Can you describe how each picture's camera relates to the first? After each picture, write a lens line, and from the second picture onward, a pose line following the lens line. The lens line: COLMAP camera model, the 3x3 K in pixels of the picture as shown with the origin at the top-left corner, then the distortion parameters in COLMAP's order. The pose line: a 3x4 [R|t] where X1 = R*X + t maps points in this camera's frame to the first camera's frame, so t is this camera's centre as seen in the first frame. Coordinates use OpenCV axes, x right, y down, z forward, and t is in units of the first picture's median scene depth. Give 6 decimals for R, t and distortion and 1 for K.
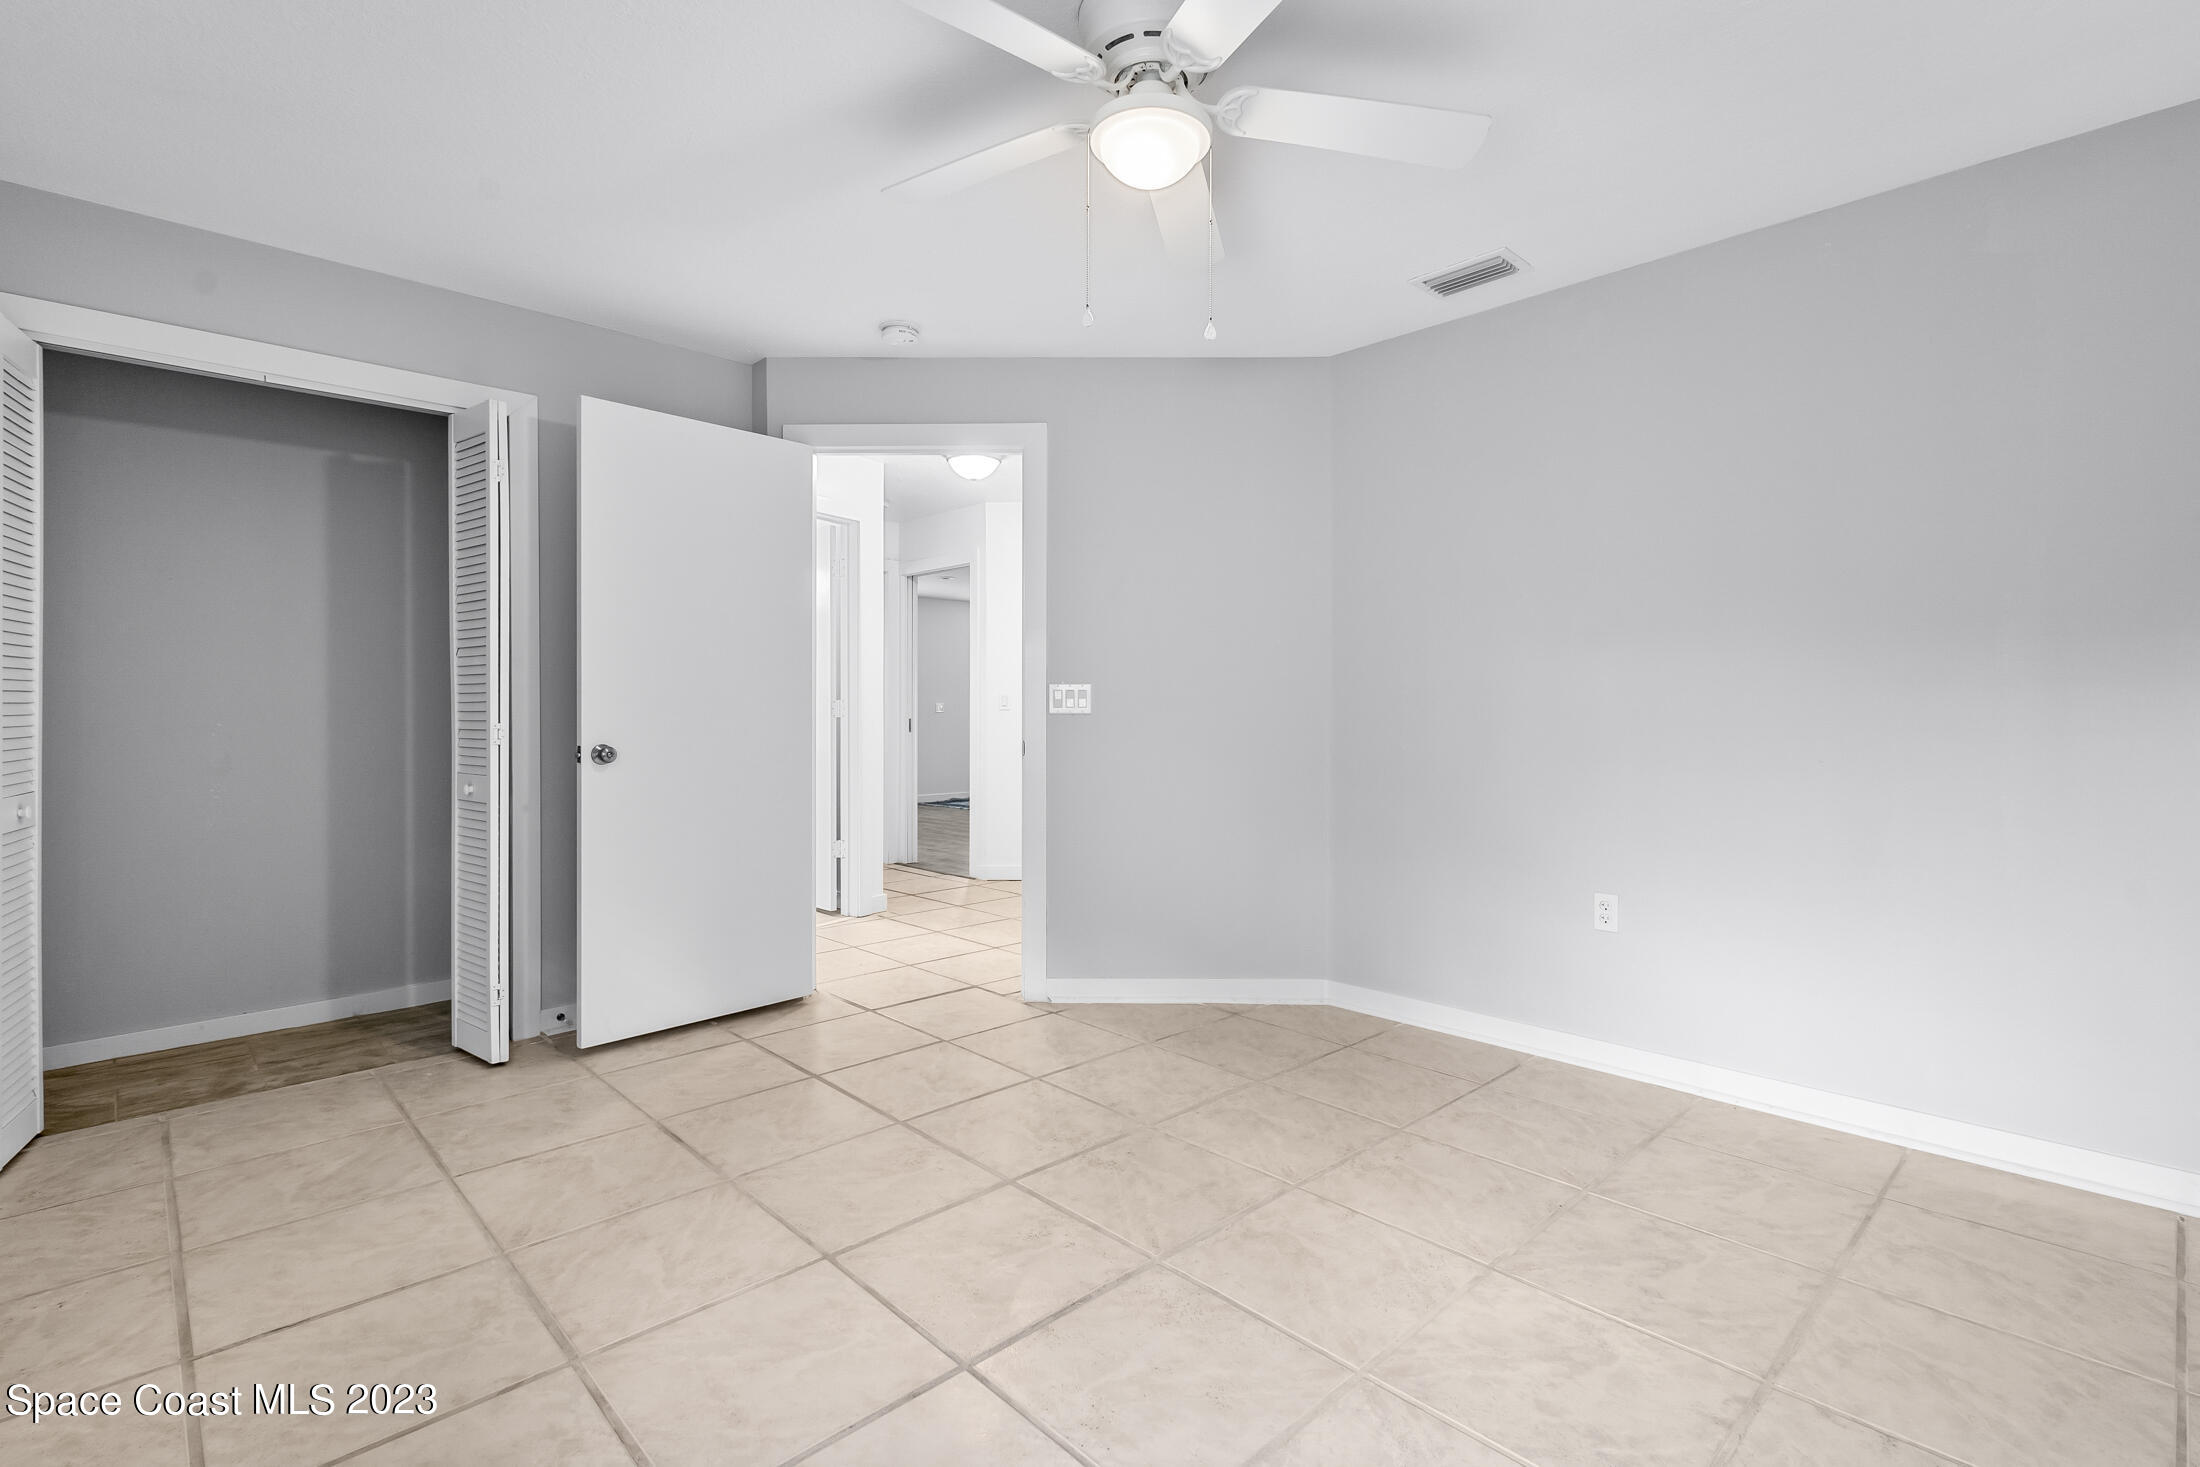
lens RADIAL K [[1023.0, 0, 1120.4], [0, 1023.0, 712.8], [0, 0, 1]] dist [0.006788, 0.000432]
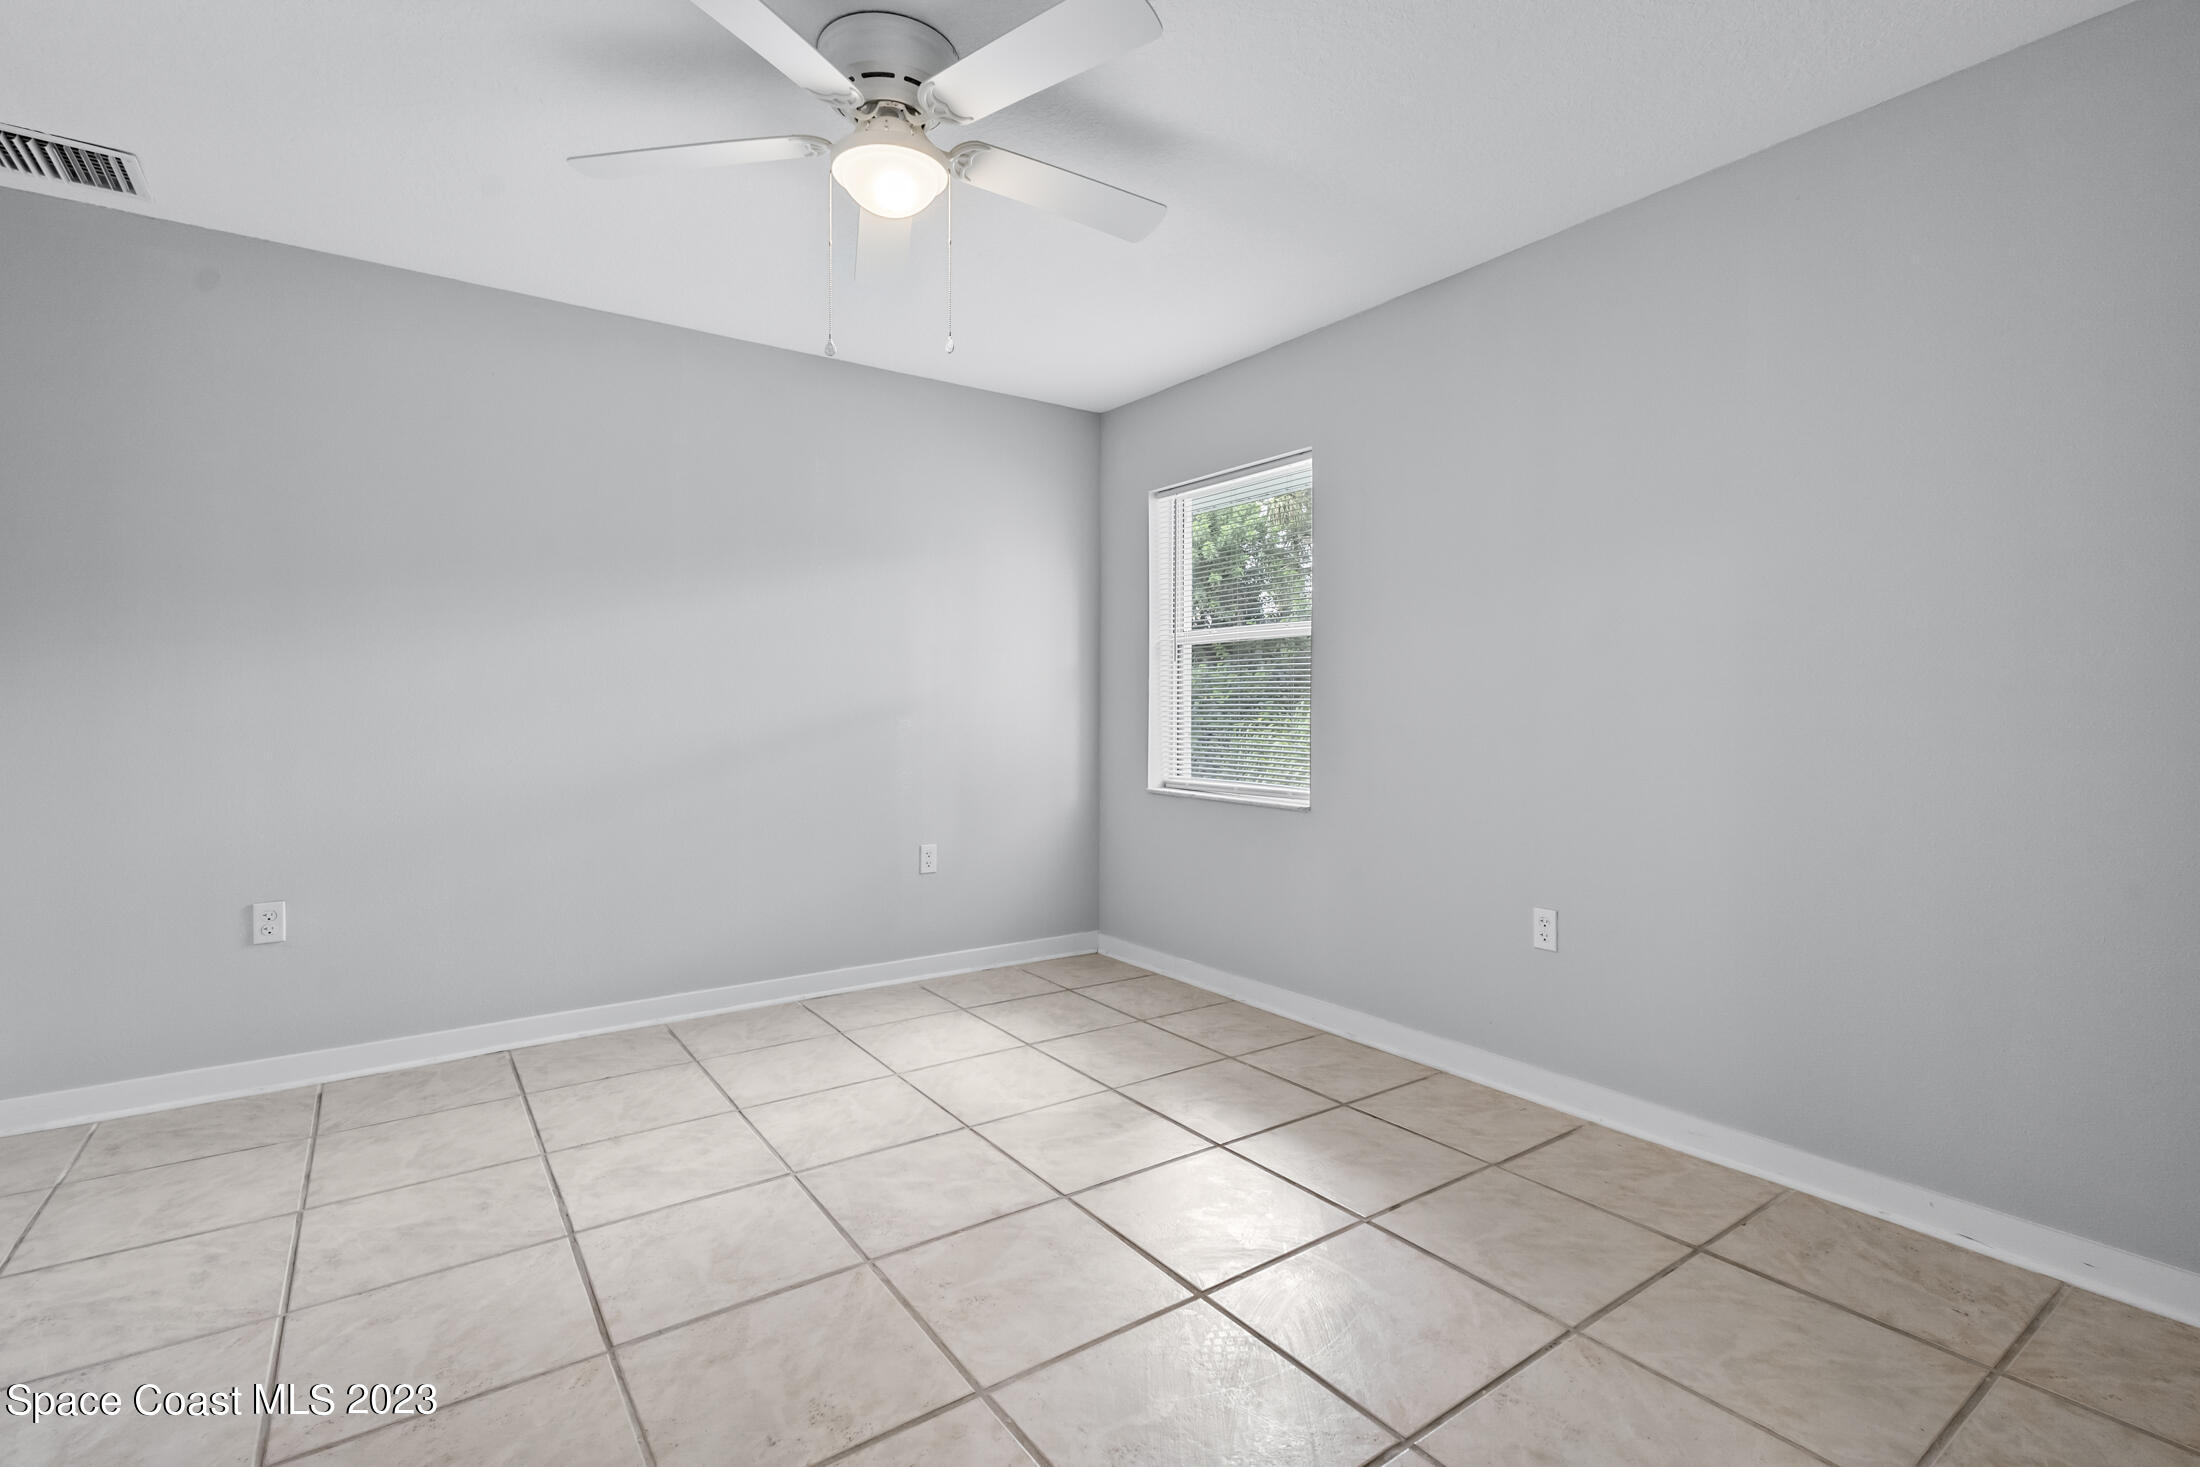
lens RADIAL K [[1023.0, 0, 1120.4], [0, 1023.0, 712.8], [0, 0, 1]] dist [0.006788, 0.000432]
pose [[-0.989687, -0.000090, 0.143249, -0.363849], [0.001345, 0.999950, 0.009916, -0.007580], [-0.143242, 0.010007, -0.989637, 2.029648]]
